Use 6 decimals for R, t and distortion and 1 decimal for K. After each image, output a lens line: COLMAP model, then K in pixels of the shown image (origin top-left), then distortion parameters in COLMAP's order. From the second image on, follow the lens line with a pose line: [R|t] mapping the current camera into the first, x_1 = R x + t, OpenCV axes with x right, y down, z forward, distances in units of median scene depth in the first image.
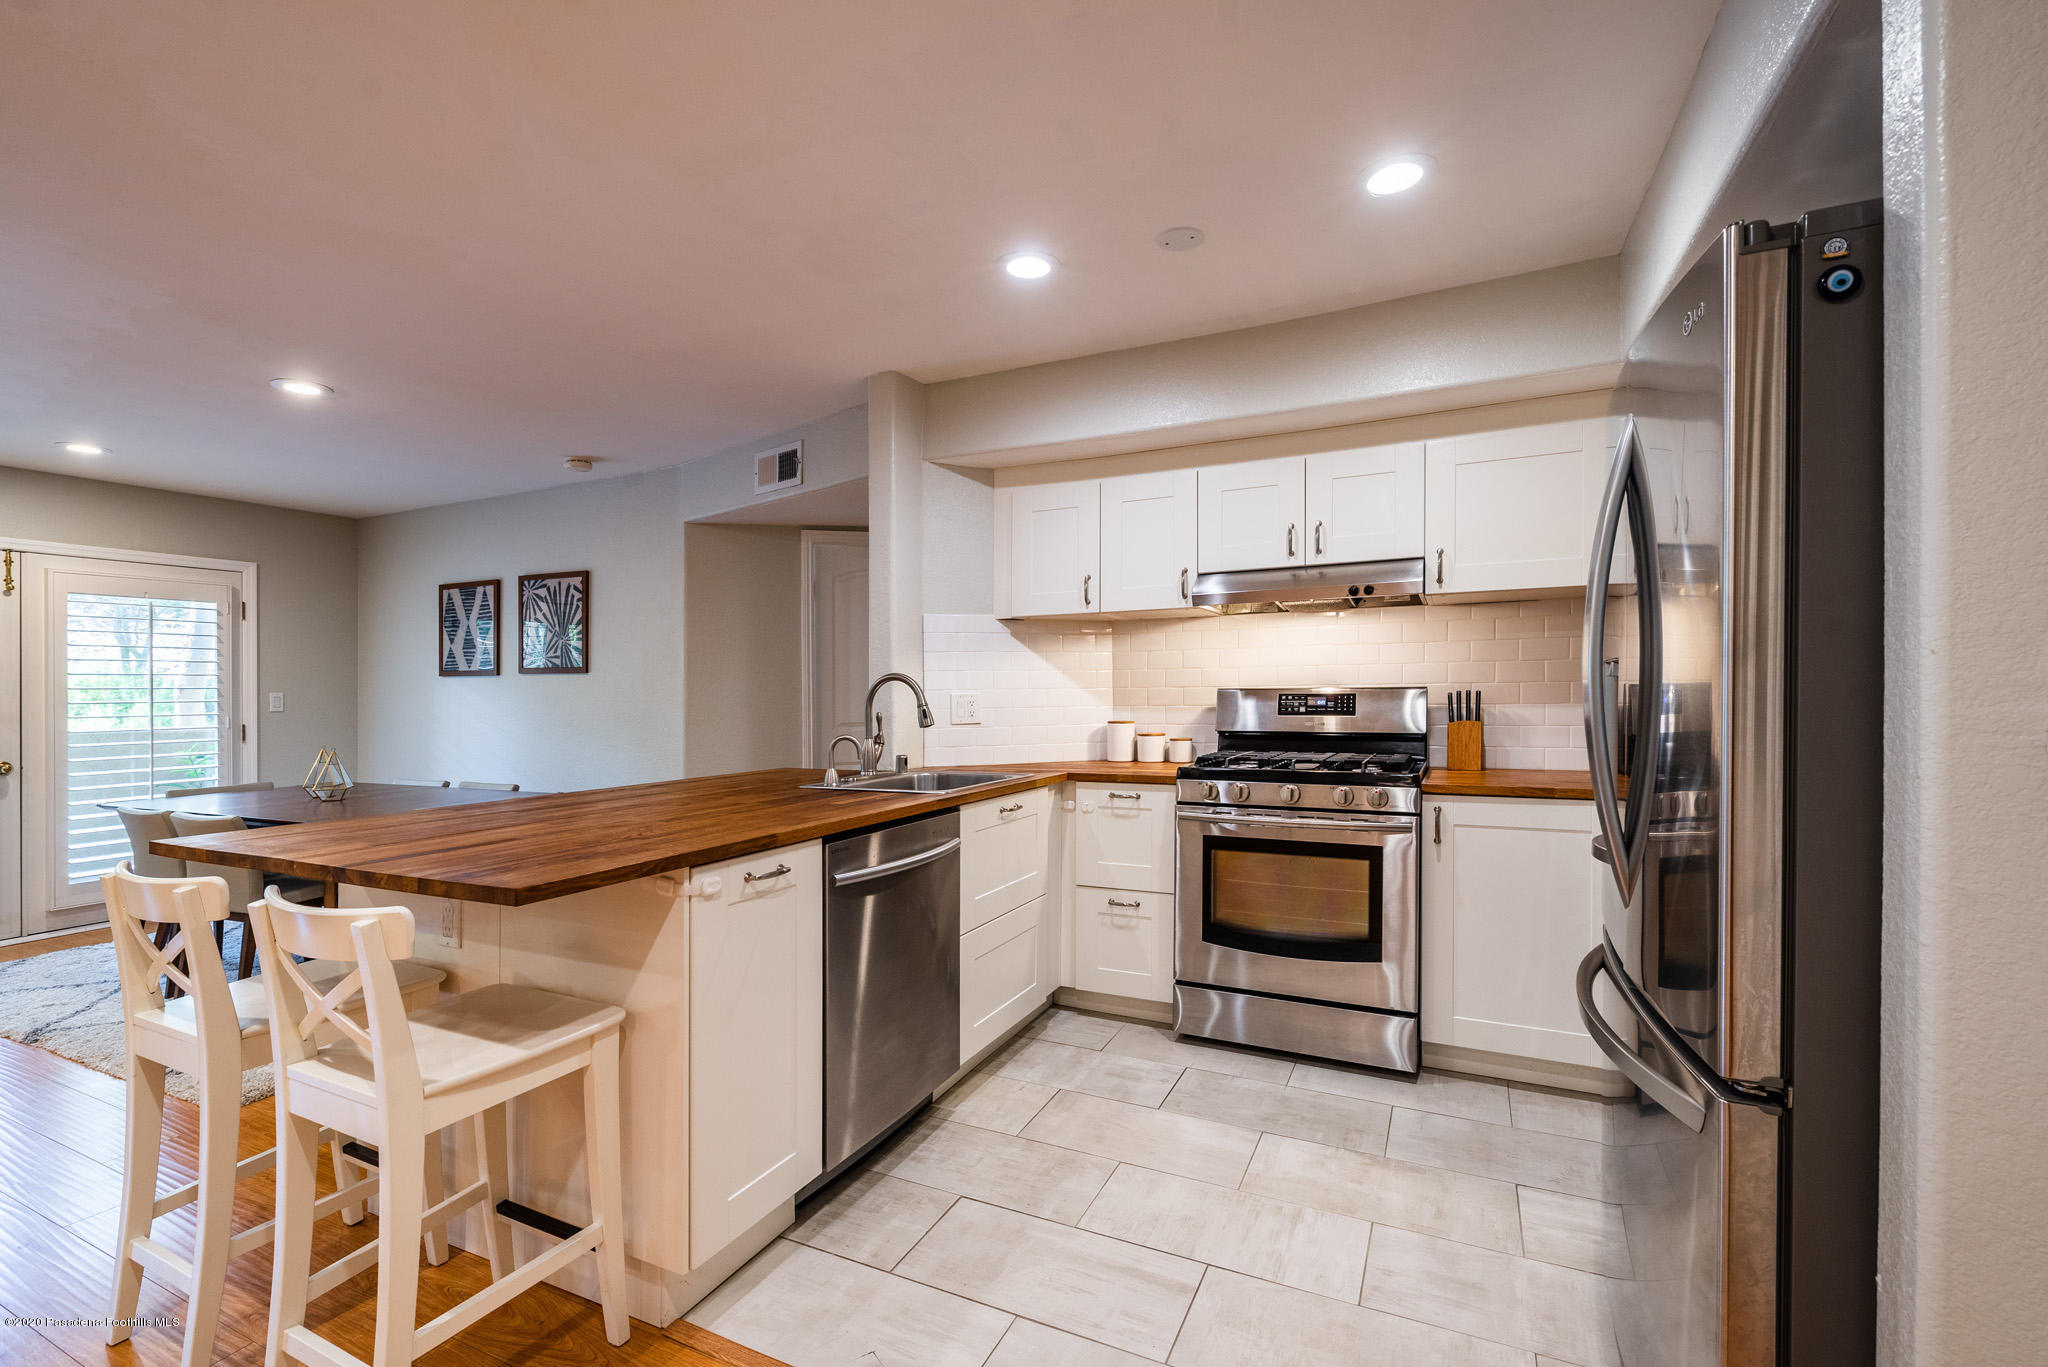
lens RADIAL K [[892.8, 0, 1021.5], [0, 892.8, 719.9], [0, 0, 1]] dist [0.002349, 0.000847]
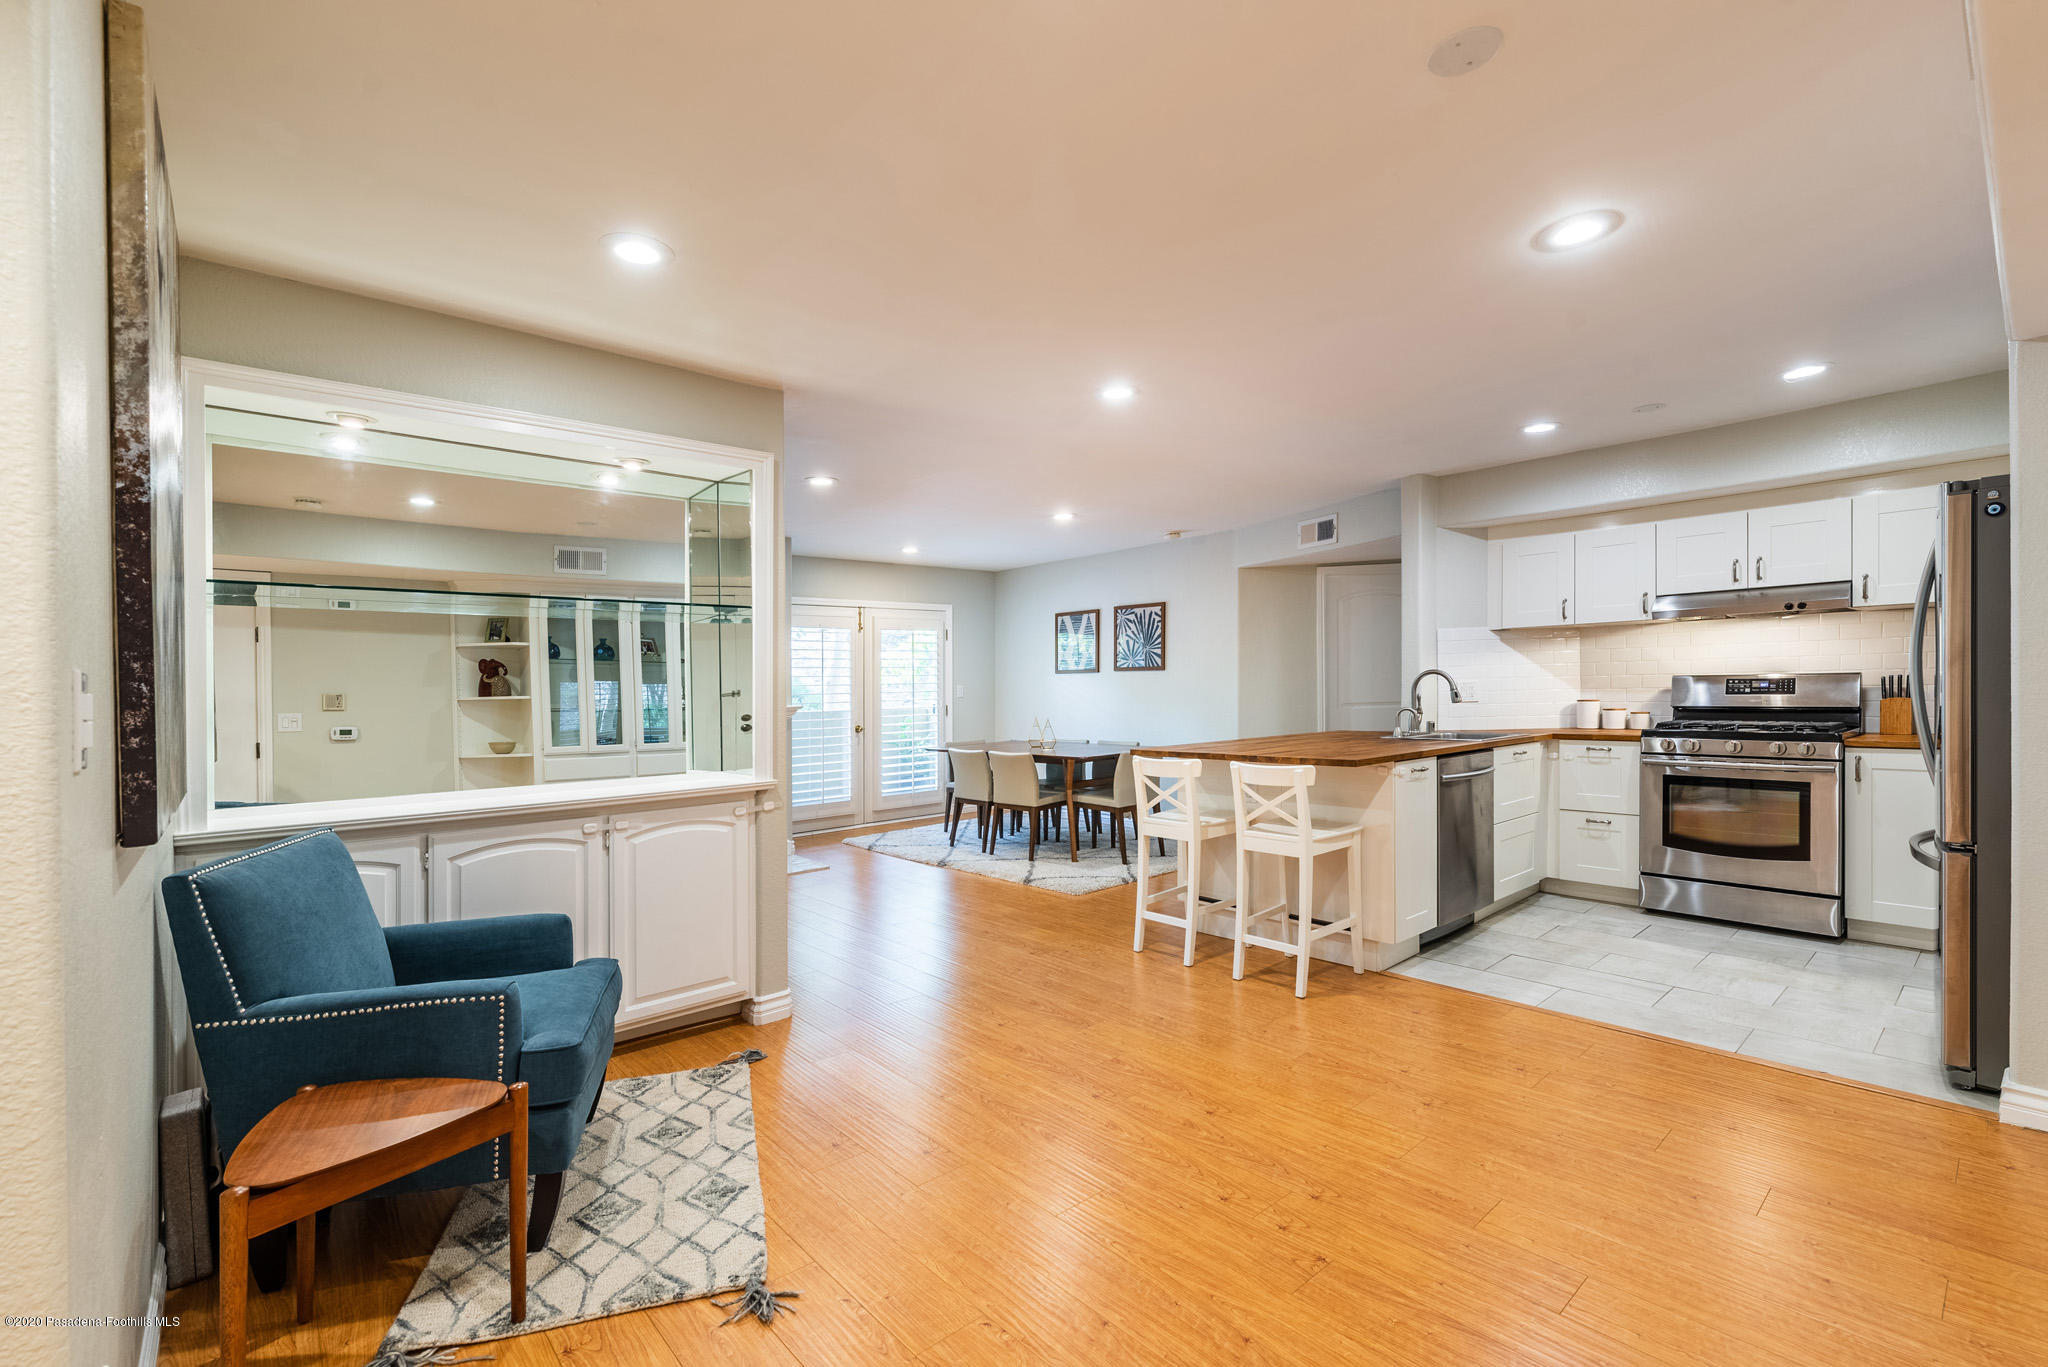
lens RADIAL K [[892.8, 0, 1030.0], [0, 892.8, 702.6], [0, 0, 1]] dist [0.002349, 0.000847]
pose [[0.922759, -0.002363, -0.385369, -0.179011], [0.000427, 0.999987, -0.005109, 0.014458], [0.385376, 0.004550, 0.922748, -0.716735]]
